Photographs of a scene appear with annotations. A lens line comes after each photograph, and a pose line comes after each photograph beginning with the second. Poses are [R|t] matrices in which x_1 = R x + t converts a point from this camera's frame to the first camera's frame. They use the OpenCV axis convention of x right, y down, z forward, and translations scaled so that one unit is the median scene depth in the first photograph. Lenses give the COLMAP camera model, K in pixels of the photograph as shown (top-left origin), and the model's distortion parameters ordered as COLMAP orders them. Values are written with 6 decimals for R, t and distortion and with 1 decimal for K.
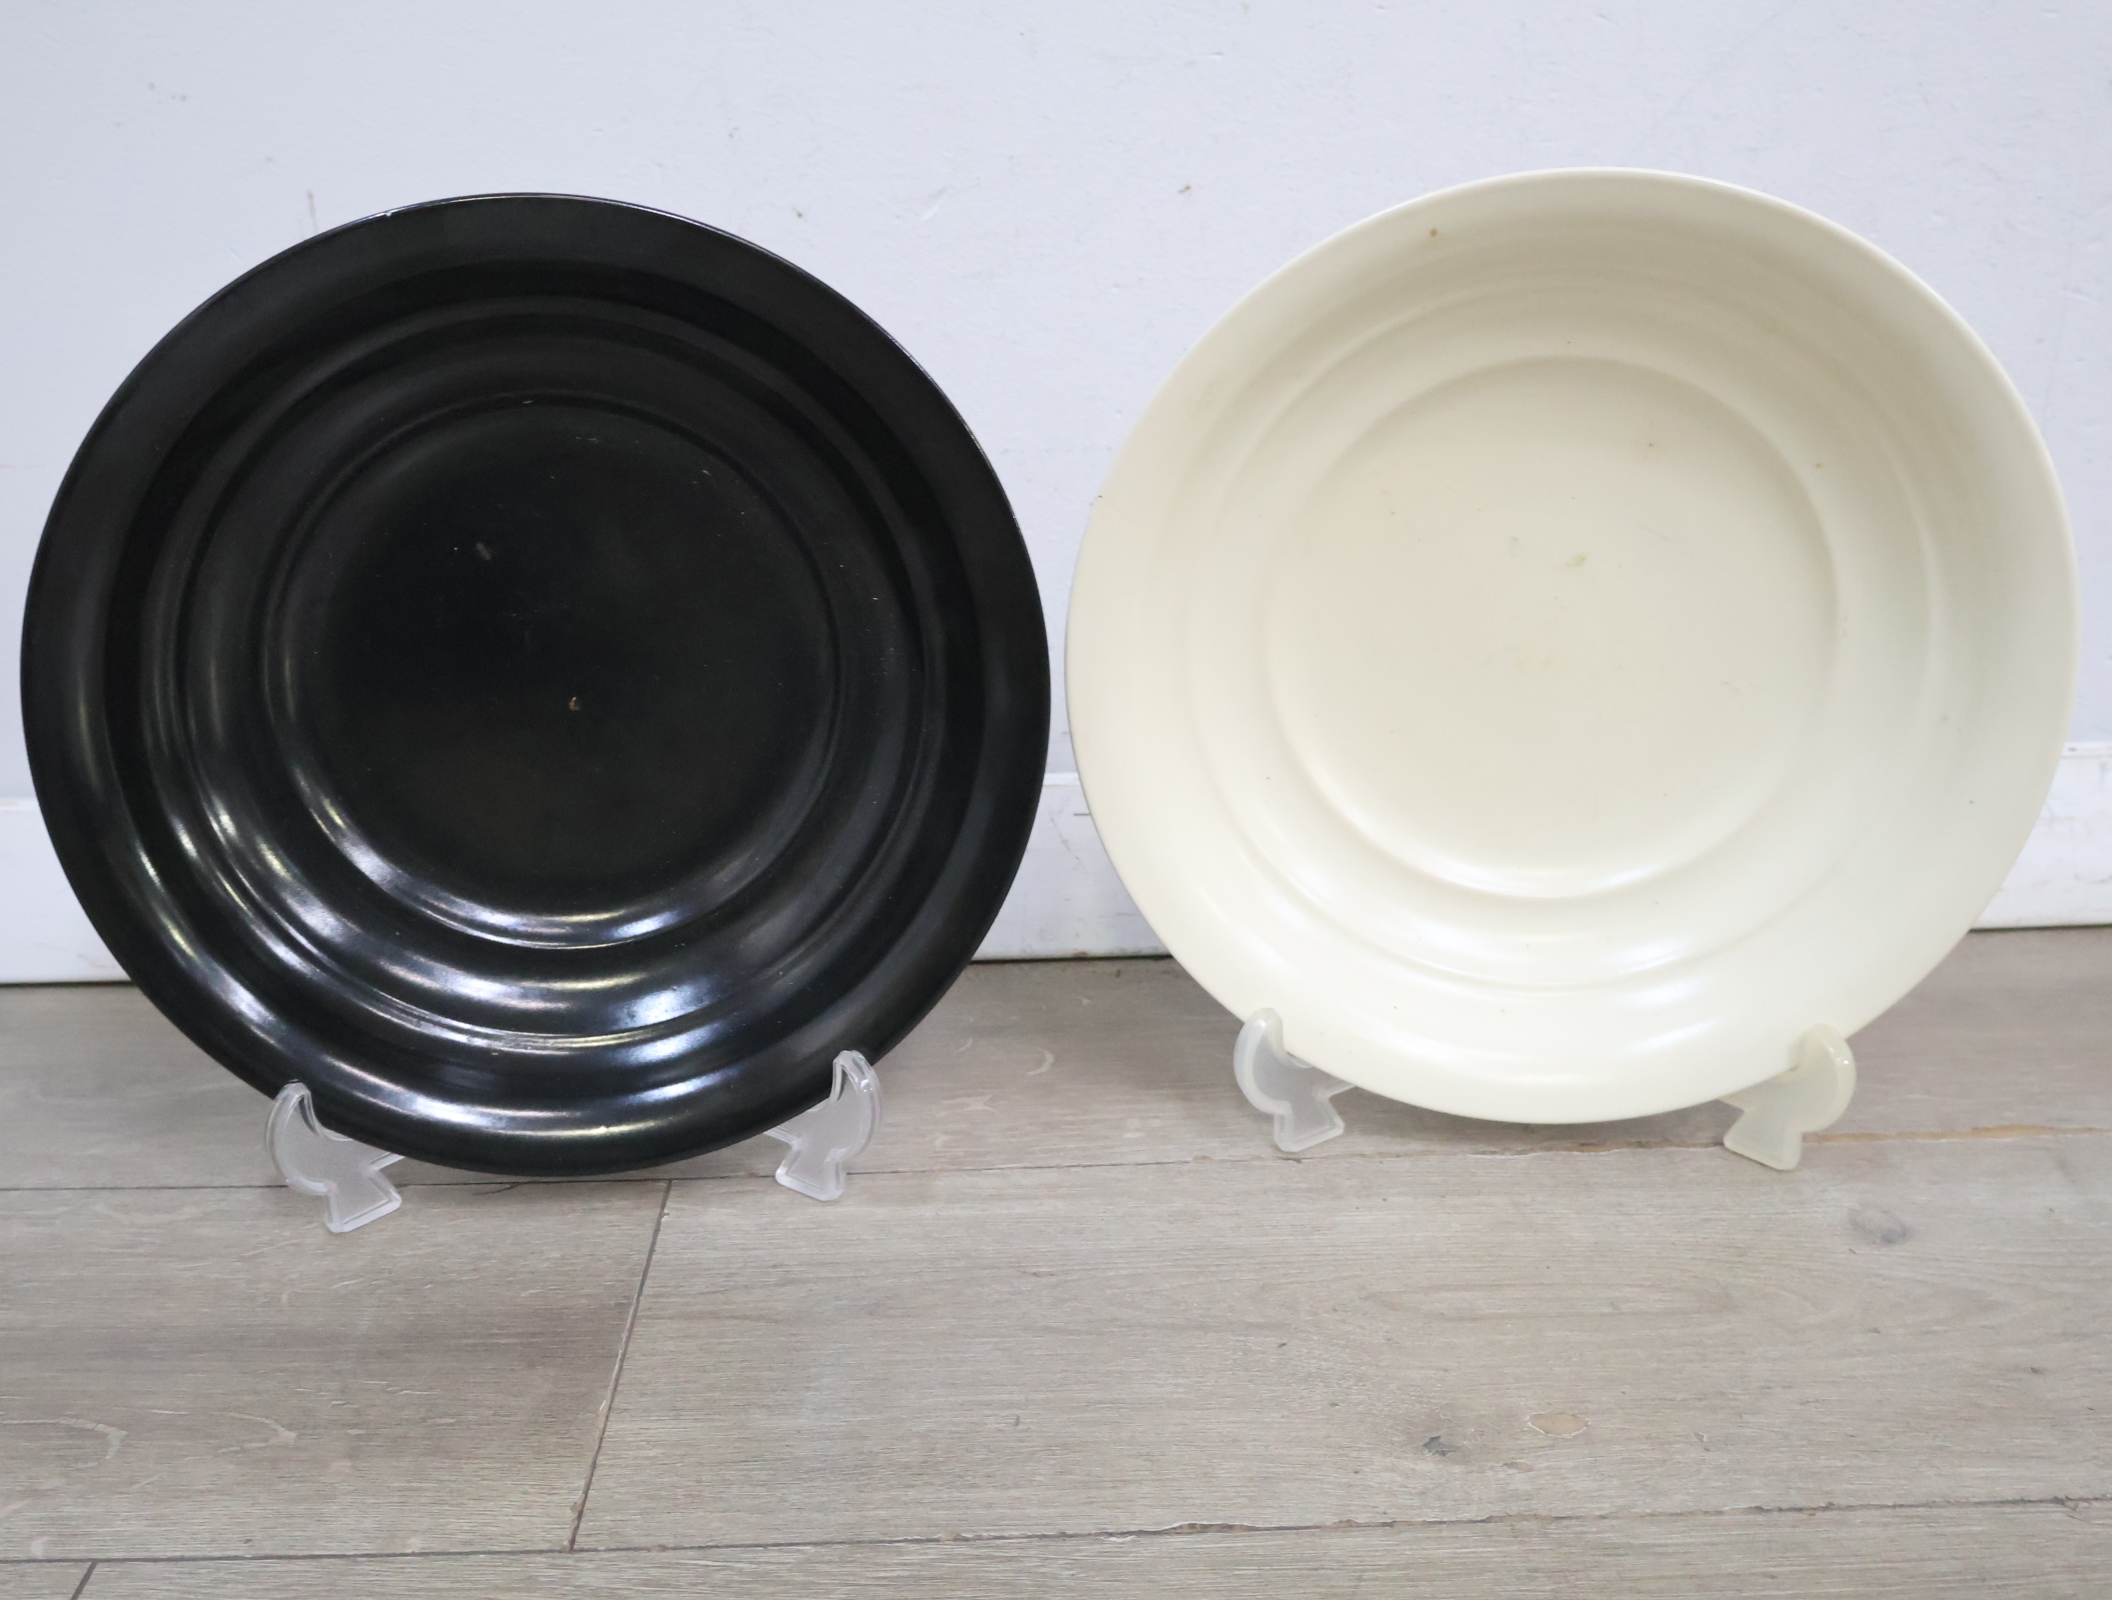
lens RADIAL K [[2506.3, 0, 1043.3], [0, 2506.3, 795.2], [0, 0, 1]] dist [0.004187, 0.000000]
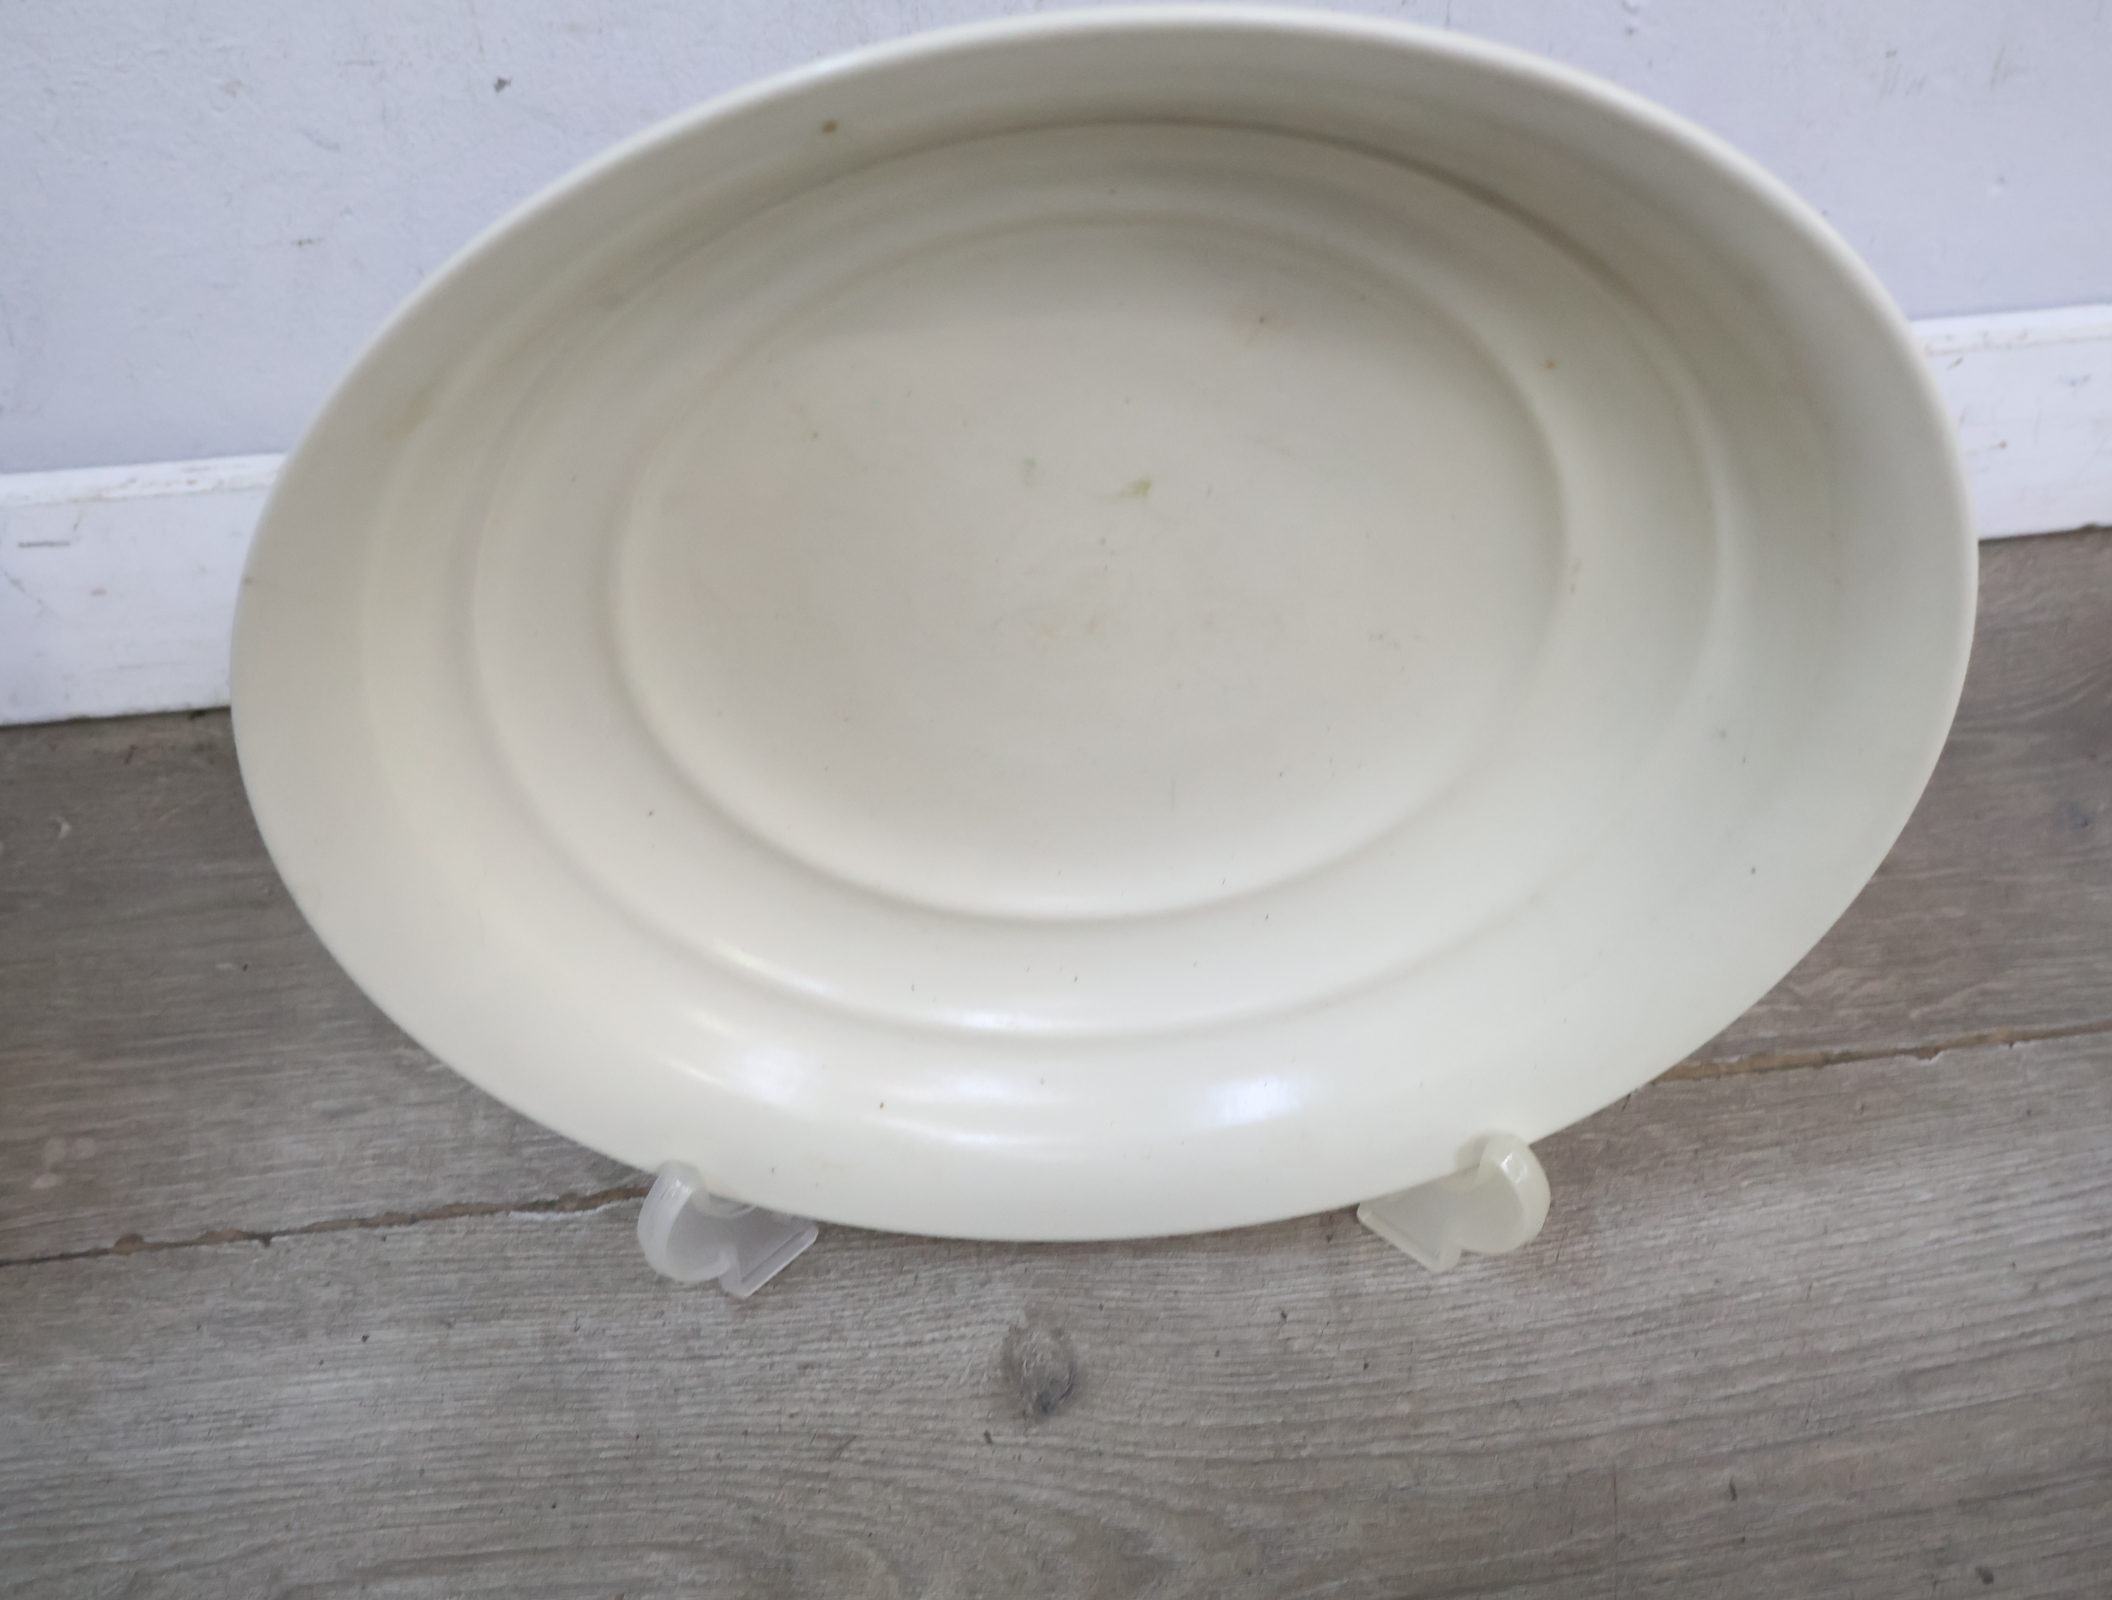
lens RADIAL K [[2506.3, 0, 1049.1], [0, 2506.3, 792.2], [0, 0, 1]] dist [0.004187, 0.000000]
pose [[0.993656, -0.064321, 0.092257, 0.286365], [0.014668, 0.887422, 0.460724, -0.310694], [-0.111505, -0.456448, 0.882735, 0.452850]]
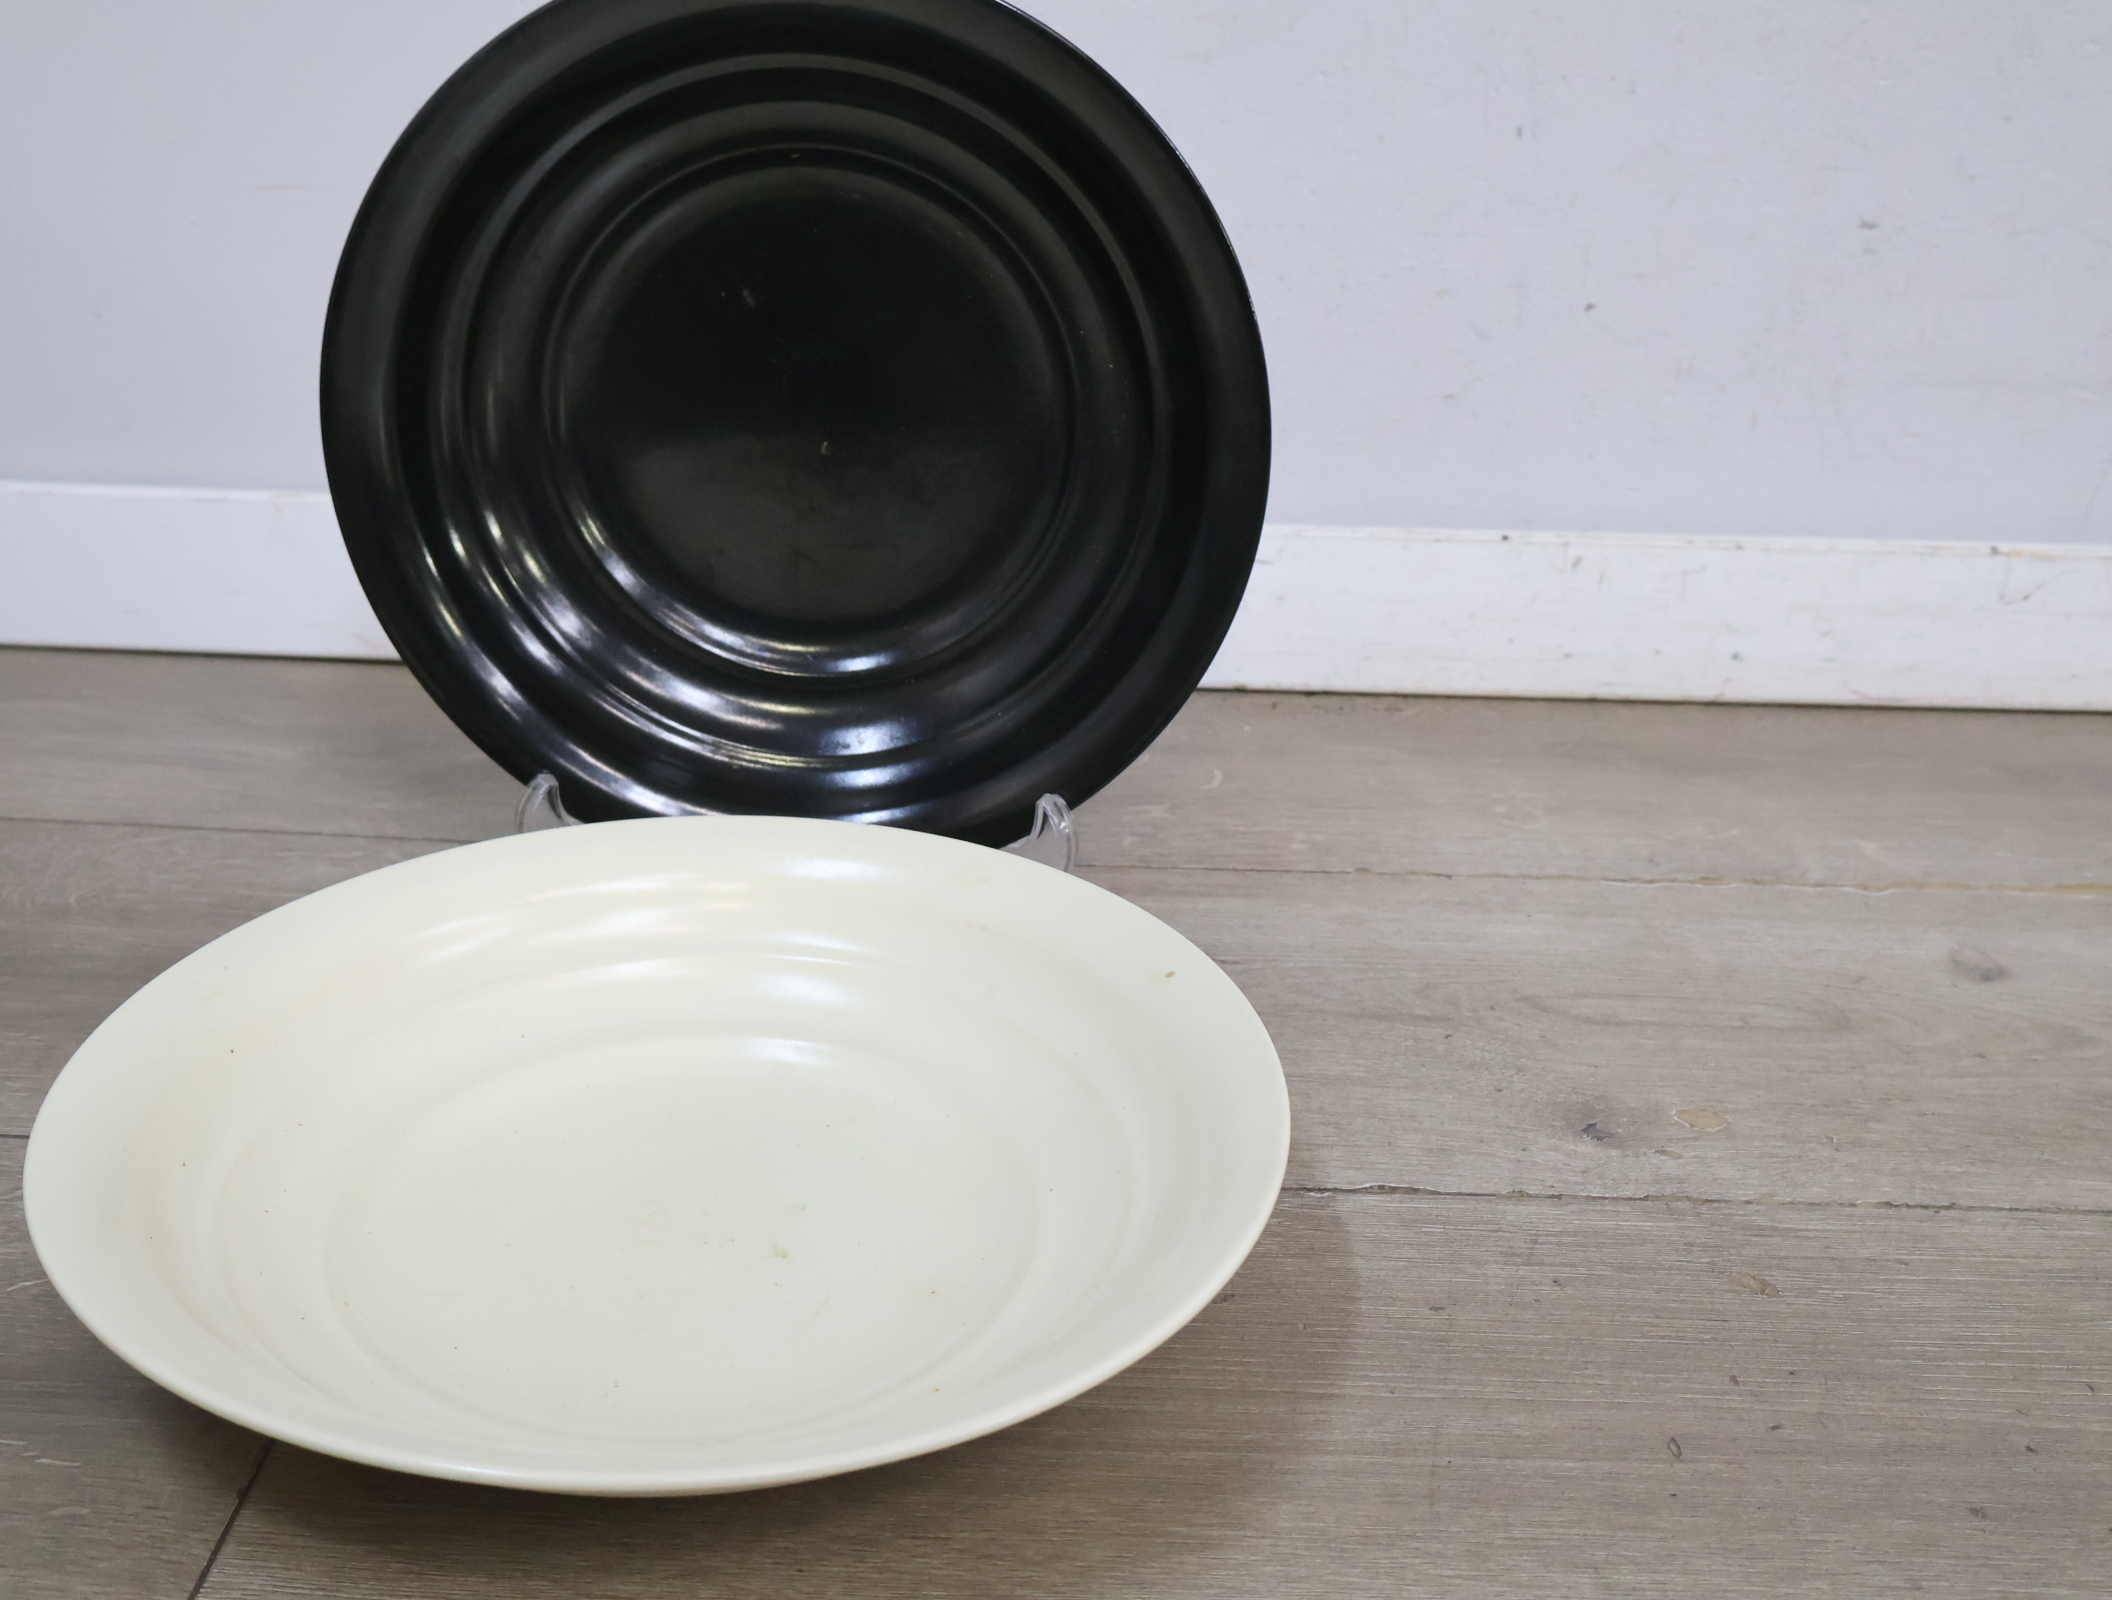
lens RADIAL K [[2165.9, 0, 1035.8], [0, 2165.9, 795.6], [0, 0, 1]] dist [0.013198, 0.000000]
pose [[0.998115, 0.058930, -0.017157, -0.075009], [-0.056751, 0.992562, 0.107706, 0.016750], [0.023376, -0.106529, 0.994035, 0.037060]]
